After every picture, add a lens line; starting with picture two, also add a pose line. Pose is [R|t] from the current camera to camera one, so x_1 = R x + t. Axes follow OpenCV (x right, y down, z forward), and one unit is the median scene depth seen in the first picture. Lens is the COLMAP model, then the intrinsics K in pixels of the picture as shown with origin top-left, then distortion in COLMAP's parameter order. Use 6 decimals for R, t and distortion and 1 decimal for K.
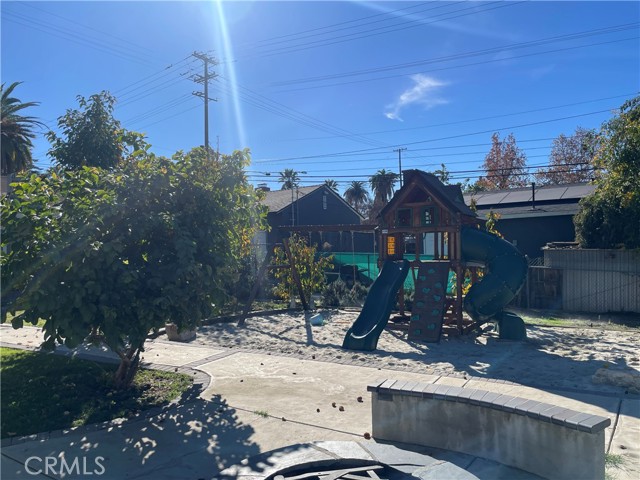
lens RADIAL K [[482.1, 0, 322.3], [0, 482.1, 238.6], [0, 0, 1]] dist [0.076761, -0.108173]
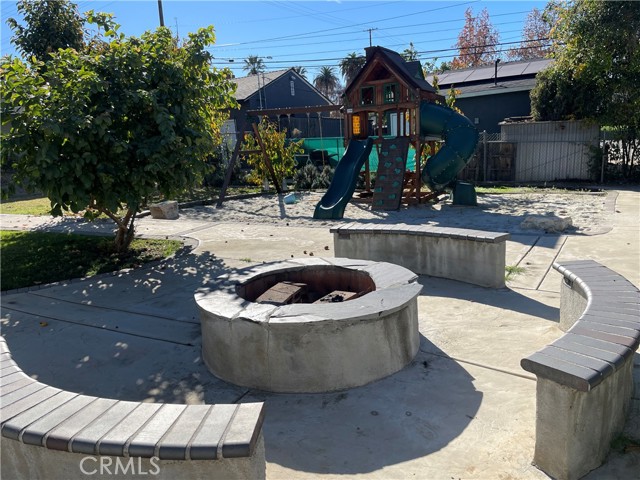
lens RADIAL K [[482.1, 0, 322.3], [0, 482.1, 238.6], [0, 0, 1]] dist [0.076761, -0.108173]
pose [[0.997497, -0.051640, 0.048294, 0.009959], [0.039904, 0.975044, 0.218397, 0.041601], [-0.058367, -0.215923, 0.974664, -0.145965]]
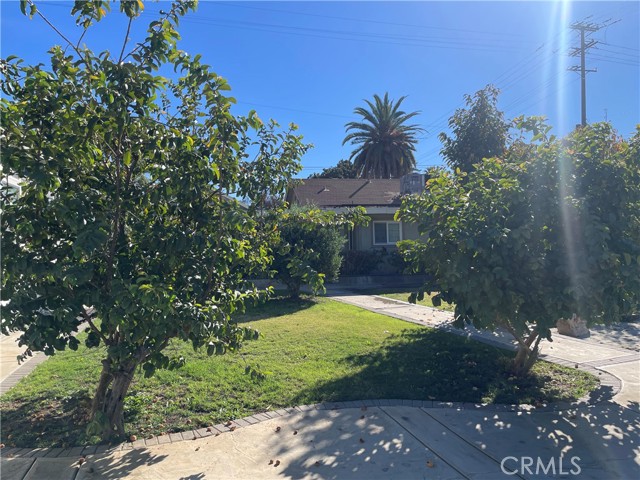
lens RADIAL K [[482.1, 0, 322.3], [0, 482.1, 238.6], [0, 0, 1]] dist [0.076761, -0.108173]
pose [[0.751581, -0.008774, -0.659583, -0.053027], [0.021008, 0.999723, 0.010638, 0.006102], [0.659307, -0.021852, 0.751557, -0.018263]]
